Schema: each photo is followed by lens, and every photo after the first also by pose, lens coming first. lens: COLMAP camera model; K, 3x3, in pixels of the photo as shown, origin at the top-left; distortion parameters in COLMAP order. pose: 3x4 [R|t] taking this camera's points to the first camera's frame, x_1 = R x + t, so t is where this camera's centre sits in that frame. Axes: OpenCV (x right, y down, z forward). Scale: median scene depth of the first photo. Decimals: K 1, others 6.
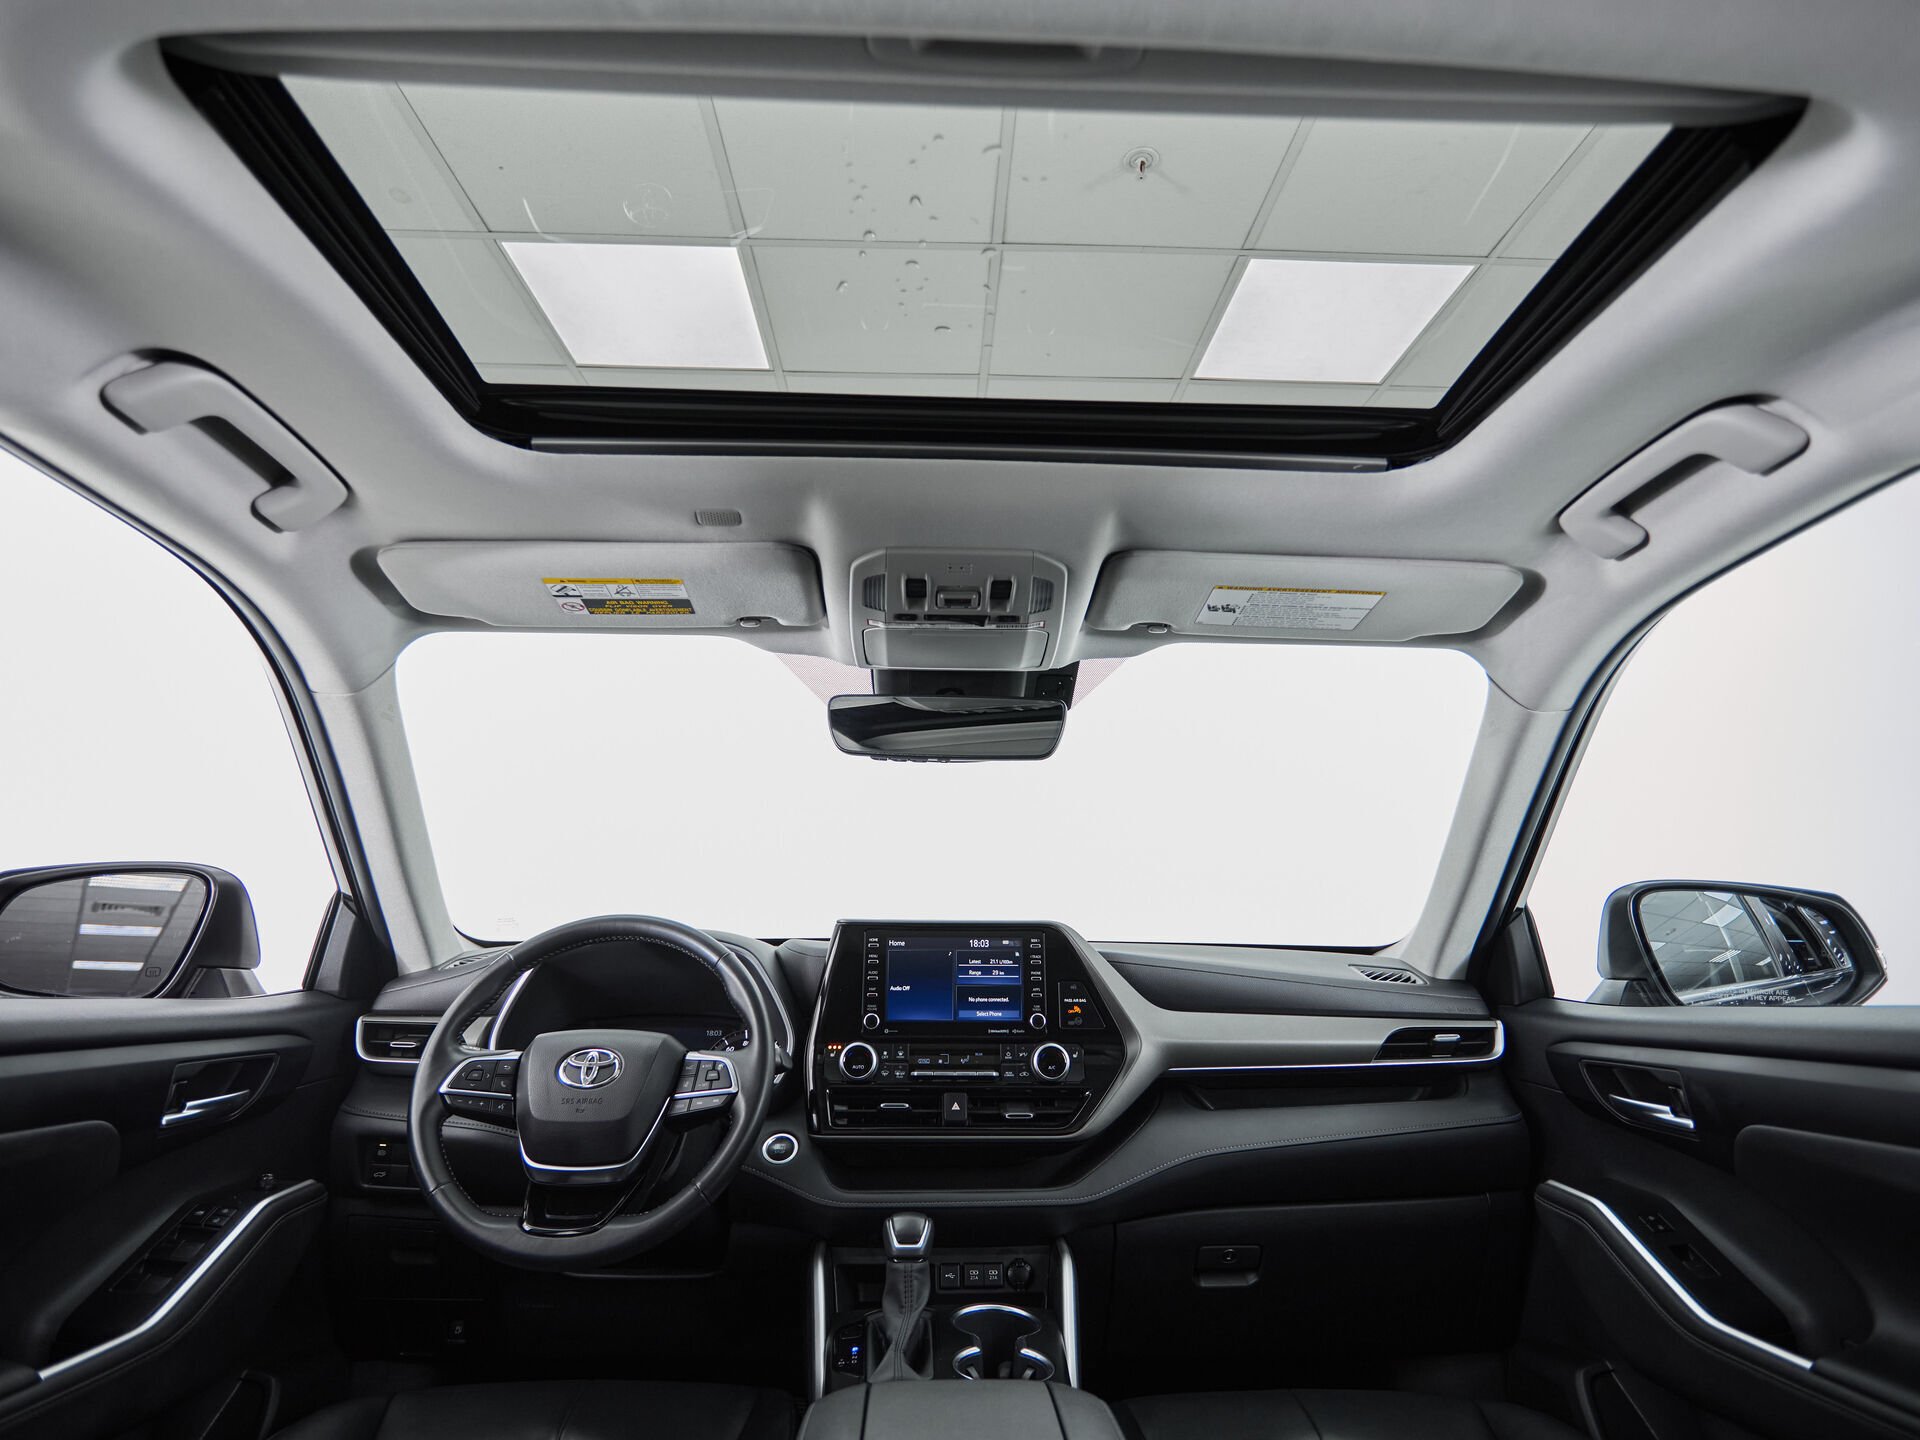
lens RADIAL K [[1050.4, 0, 958.0], [0, 1050.4, 720.0], [0, 0, 1]] dist [0.000943, -0.002985]
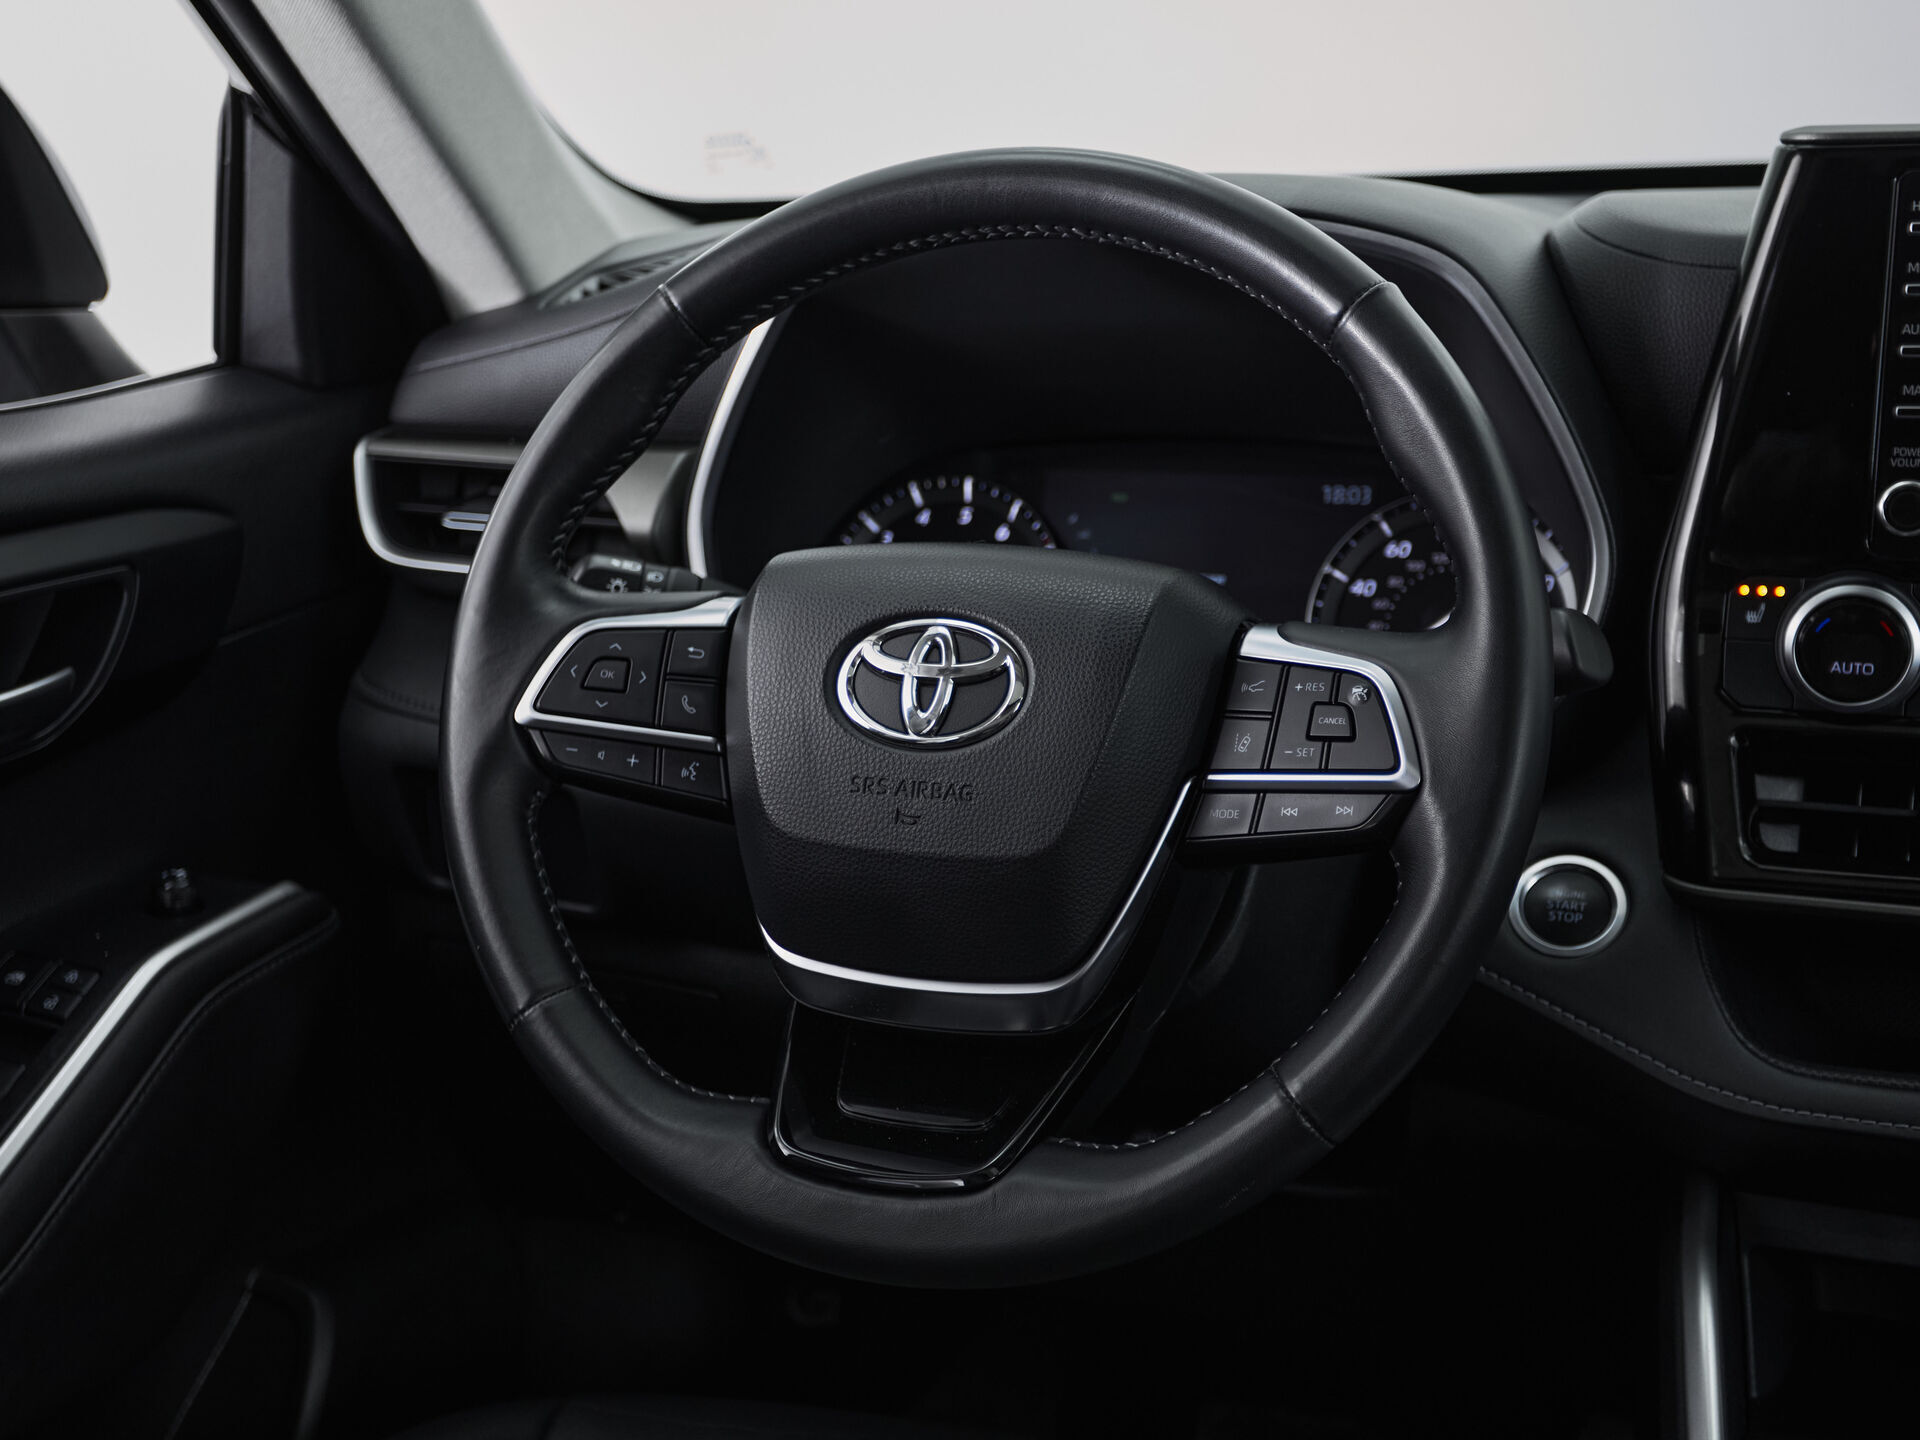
lens RADIAL K [[2456.6, 0, 929.0], [0, 2456.6, 722.3], [0, 0, 1]] dist [0.029681, 0.000000]
pose [[0.921272, 0.068404, -0.382855, -0.069437], [0.110509, 0.897793, 0.426327, 0.035853], [0.372887, -0.435073, 0.819553, 0.365544]]
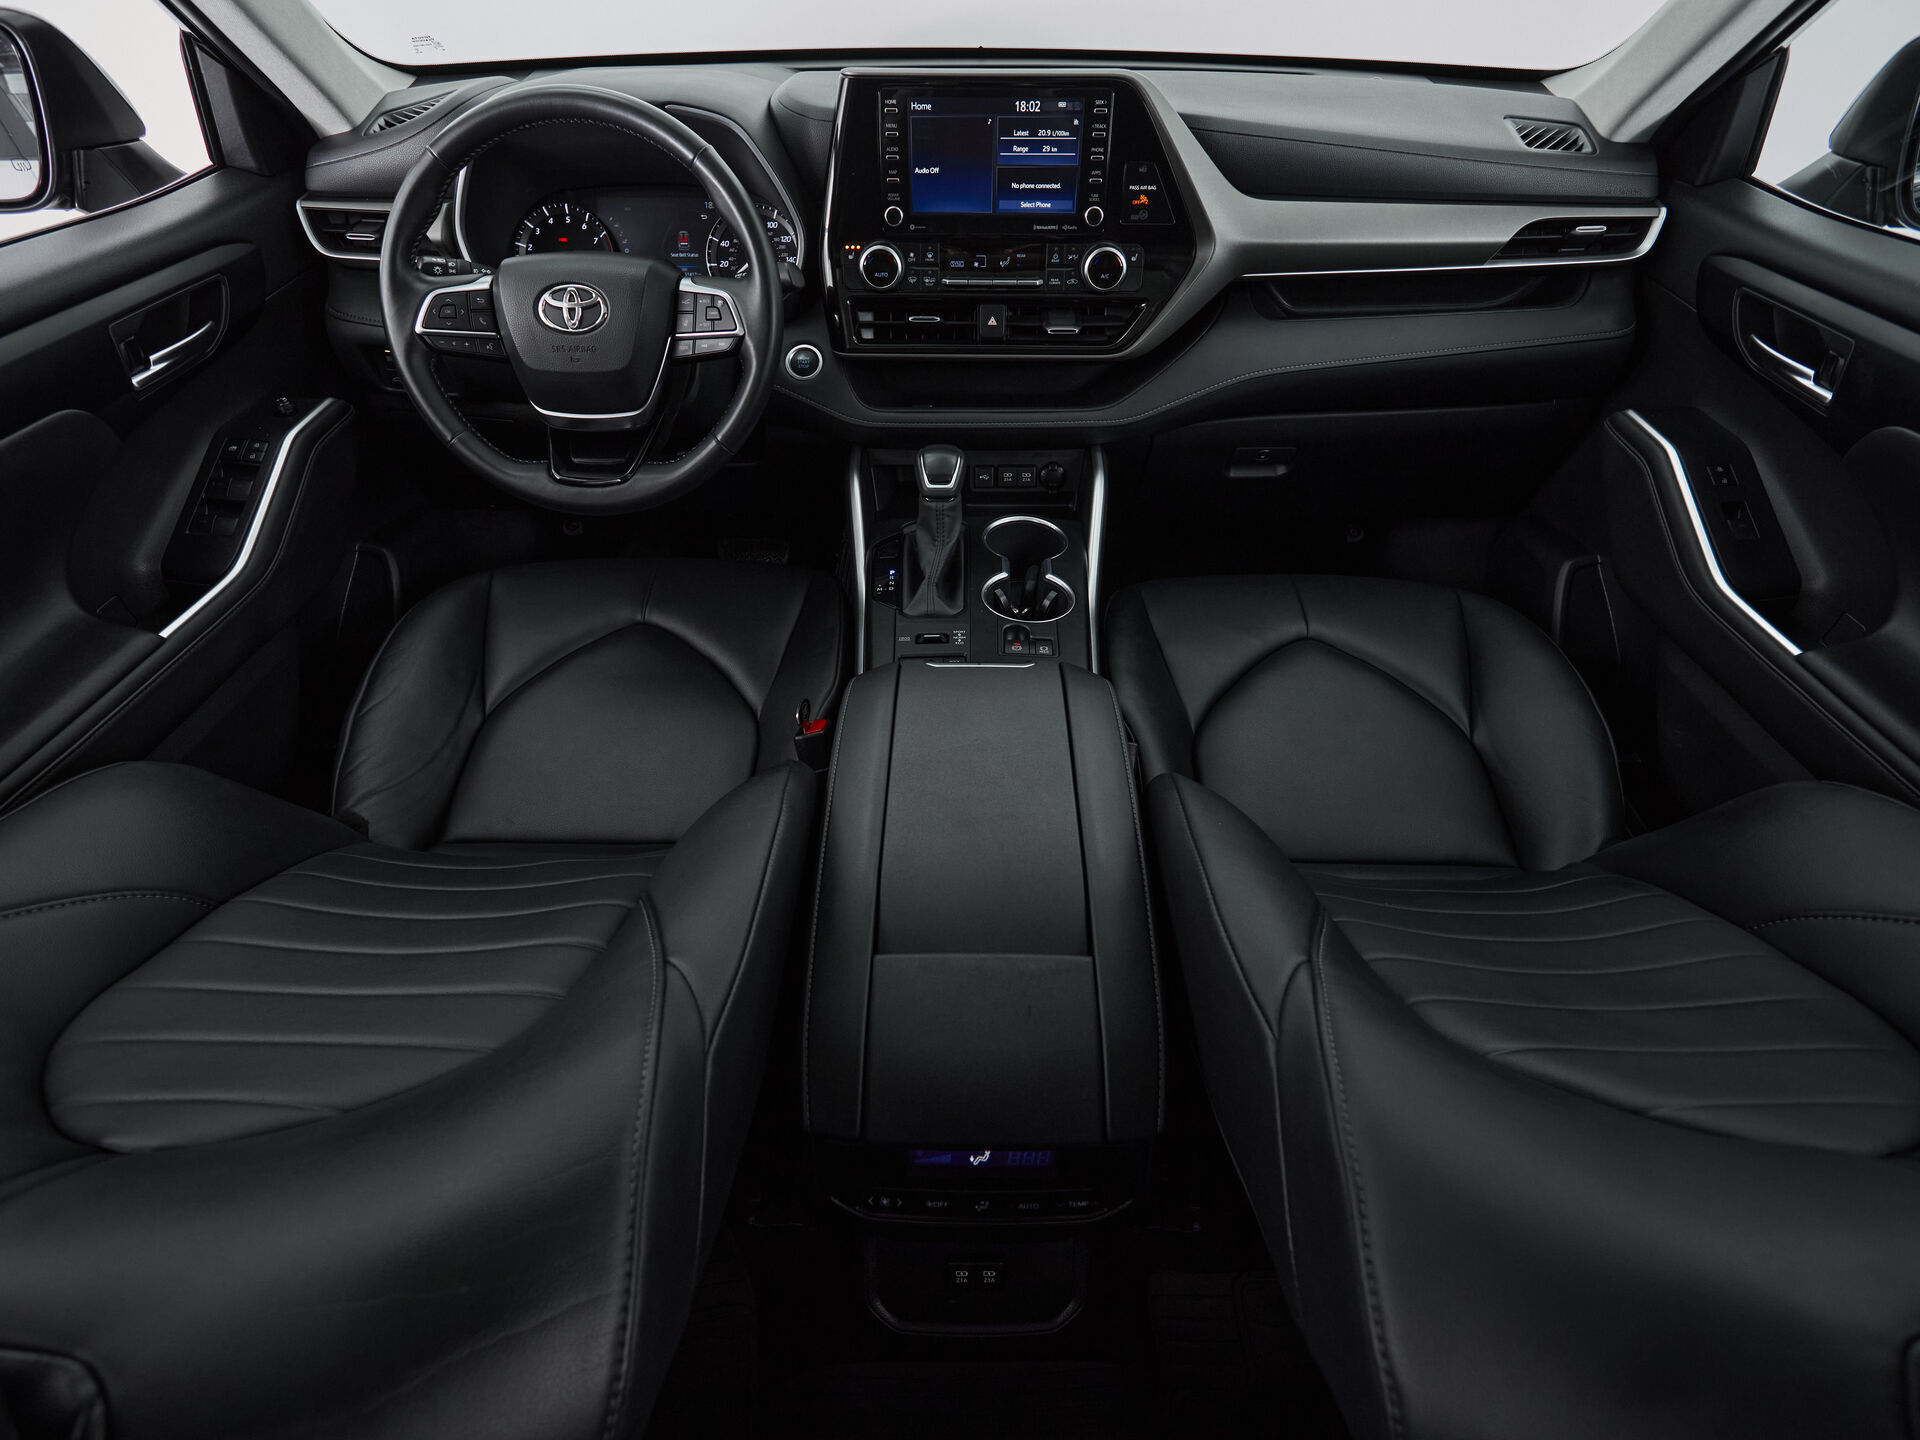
lens RADIAL K [[1008.2, 0, 956.4], [0, 1008.2, 717.2], [0, 0, 1]] dist [0.001608, -0.004397]
pose [[0.998793, 0.028778, -0.039795, 0.011119], [0.013801, 0.613192, 0.789813, -0.104376], [0.047131, -0.789409, 0.612055, 0.204369]]
